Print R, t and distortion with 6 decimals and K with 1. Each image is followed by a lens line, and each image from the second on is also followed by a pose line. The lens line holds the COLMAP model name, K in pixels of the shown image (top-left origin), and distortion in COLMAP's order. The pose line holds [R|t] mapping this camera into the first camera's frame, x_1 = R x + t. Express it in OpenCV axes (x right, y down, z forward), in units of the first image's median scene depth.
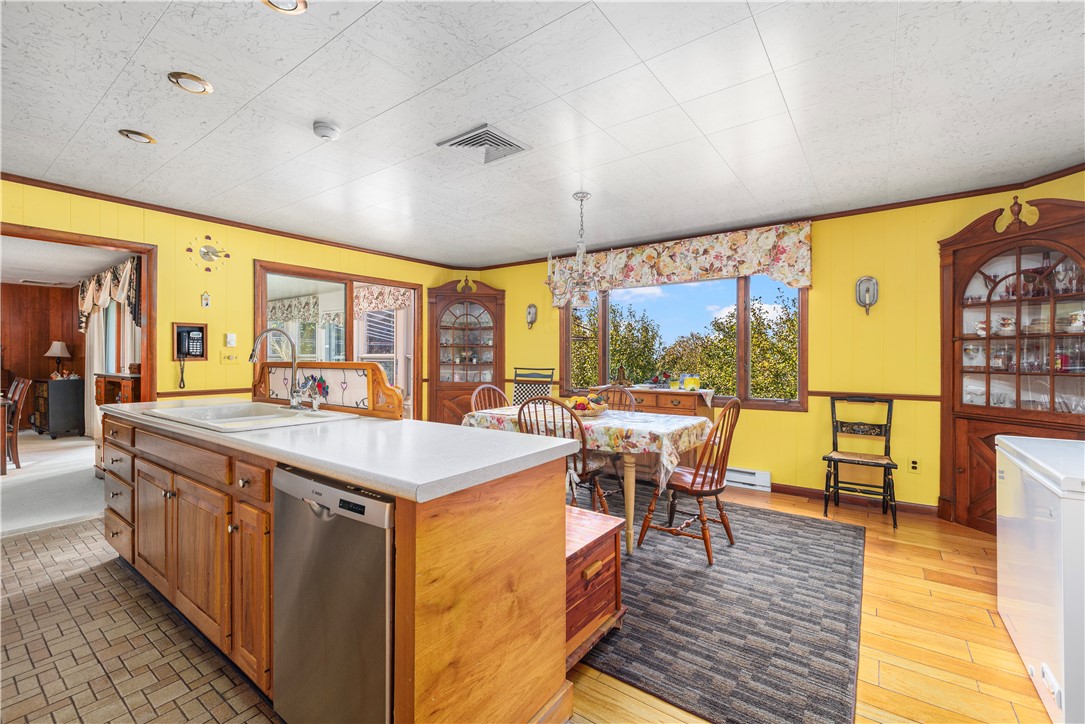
lens RADIAL K [[460.1, 0, 572.1], [0, 460.1, 387.8], [0, 0, 1]] dist [0.002379, -0.000639]
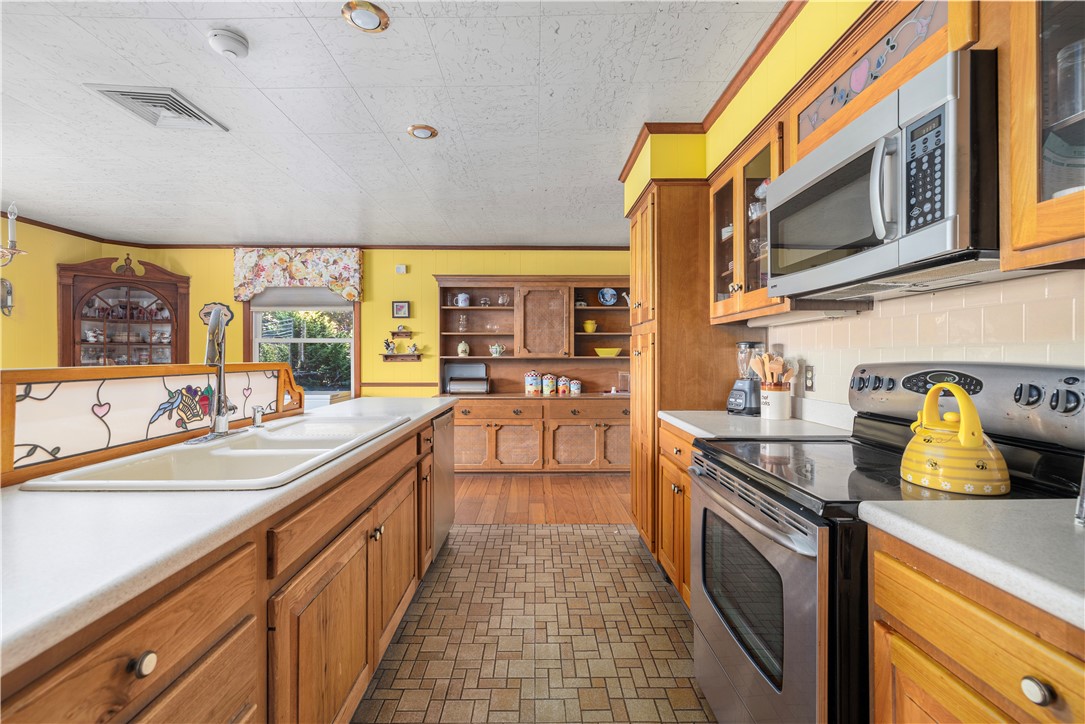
lens RADIAL K [[460.1, 0, 543.2], [0, 460.1, 356.3], [0, 0, 1]] dist [0.002379, -0.000639]
pose [[-0.588726, 0.000250, 0.808332, -0.720509], [0.050949, 0.998023, 0.036799, -0.035854], [-0.806725, 0.062849, -0.587575, 0.515677]]
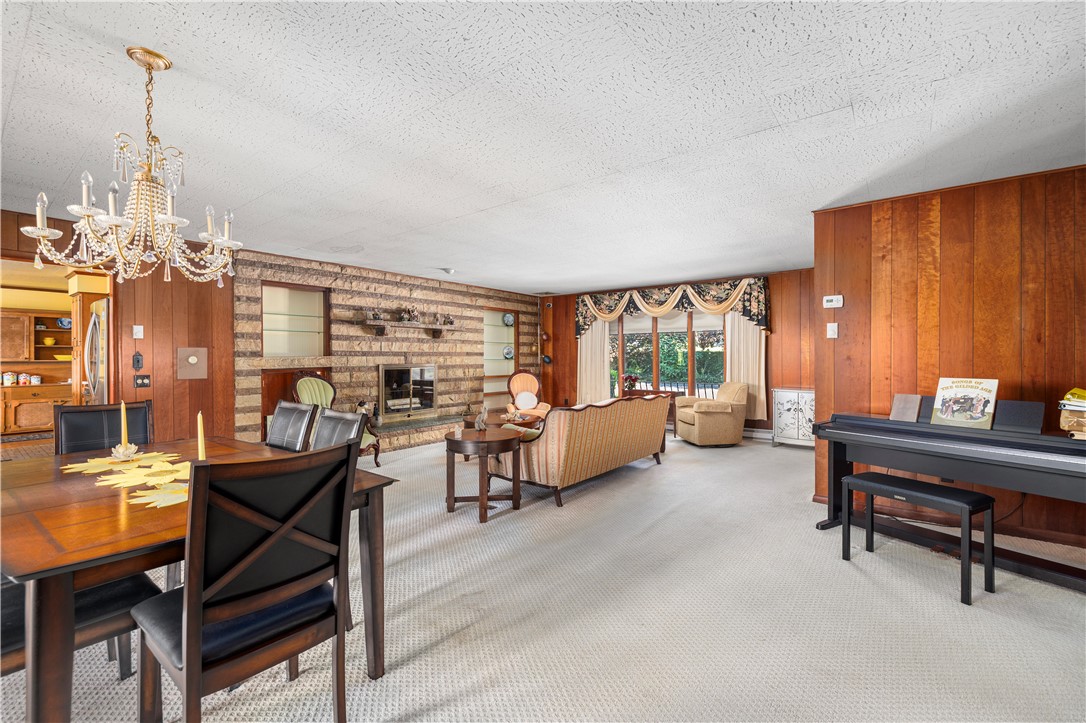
lens RADIAL K [[460.5, 0, 542.5], [0, 460.5, 357.9], [0, 0, 1]] dist [0.002379, -0.000639]
pose [[-0.998944, 0.002519, 0.045876, -1.818544], [0.005449, 0.997944, 0.063853, -0.097344], [-0.045620, 0.064036, -0.996904, 1.414947]]
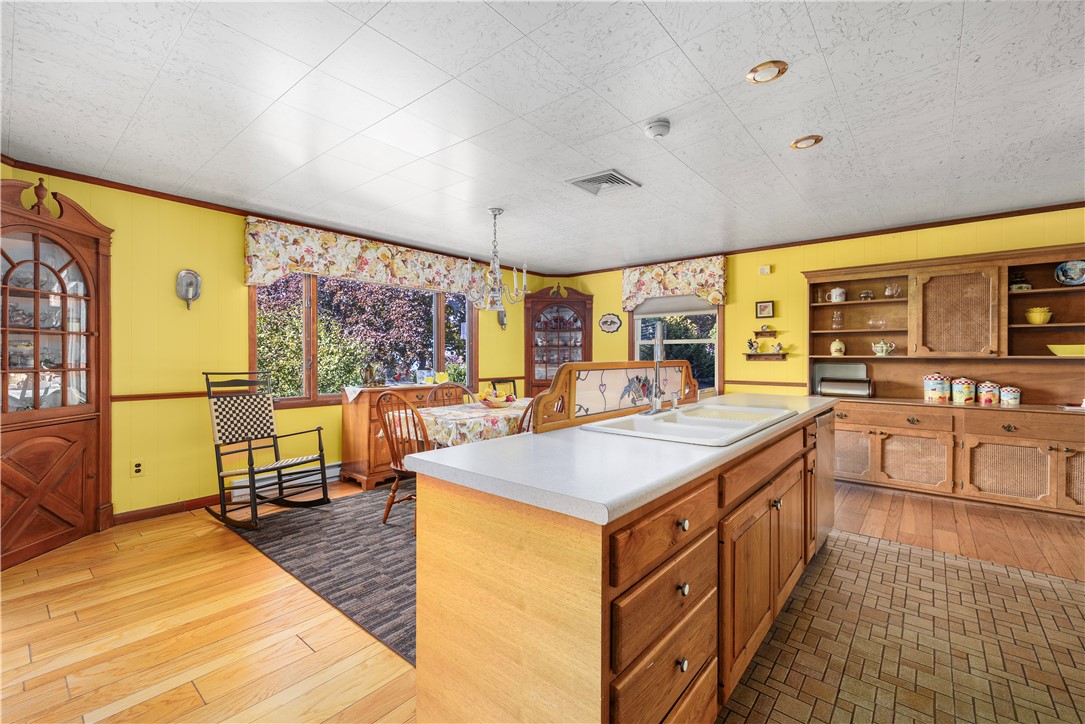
lens RADIAL K [[460.1, 0, 539.6], [0, 460.1, 356.0], [0, 0, 1]] dist [0.002379, -0.000639]
pose [[0.091556, -0.001235, 0.995799, -0.794730], [0.061950, 0.998069, -0.004458, -0.040366], [-0.993871, 0.062098, 0.091455, 0.585127]]
